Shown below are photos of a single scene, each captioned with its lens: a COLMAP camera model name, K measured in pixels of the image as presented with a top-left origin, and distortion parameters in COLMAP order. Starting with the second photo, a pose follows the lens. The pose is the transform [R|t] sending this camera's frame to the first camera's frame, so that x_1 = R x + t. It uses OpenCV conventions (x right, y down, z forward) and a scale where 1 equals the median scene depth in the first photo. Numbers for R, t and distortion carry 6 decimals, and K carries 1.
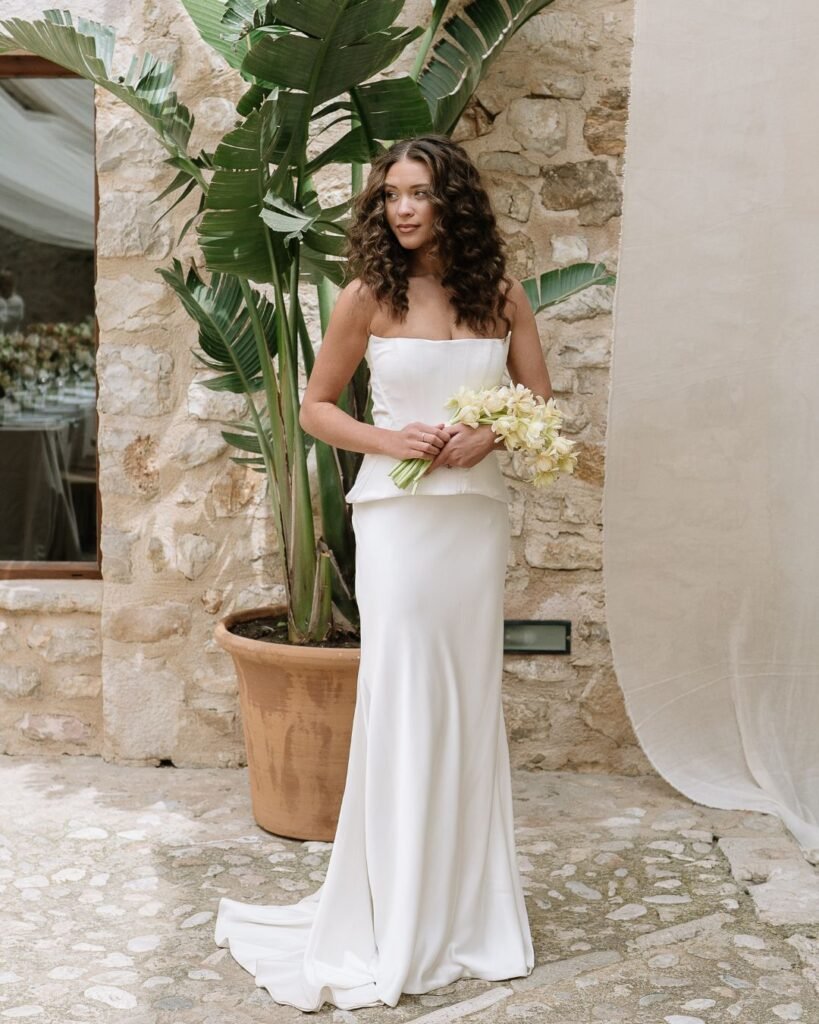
lens RADIAL K [[1874.0, 0, 409.6], [0, 1874.0, 511.4], [0, 0, 1]] dist [-0.009274, 0.000000]
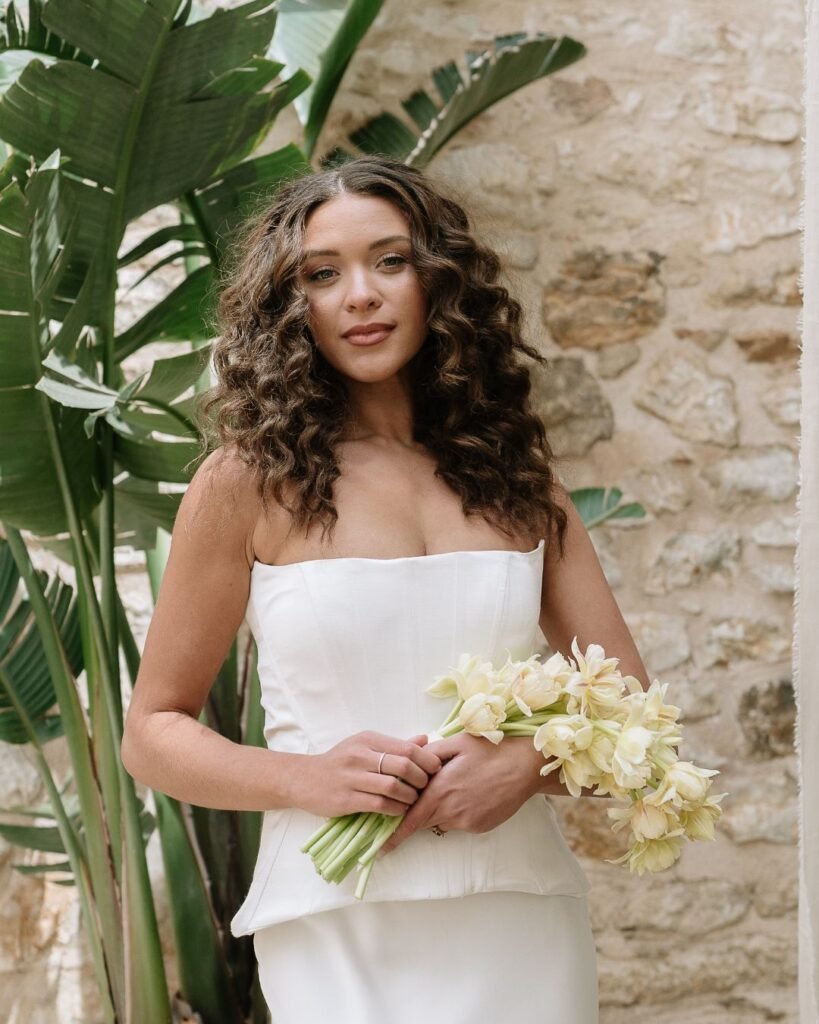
lens RADIAL K [[1874.0, 0, 406.2], [0, 1874.0, 514.5], [0, 0, 1]] dist [-0.009274, 0.000000]
pose [[0.992493, -0.065994, 0.102971, -0.026220], [0.087343, 0.971798, -0.219044, 0.003275], [-0.085612, 0.226394, 0.970266, 0.389501]]
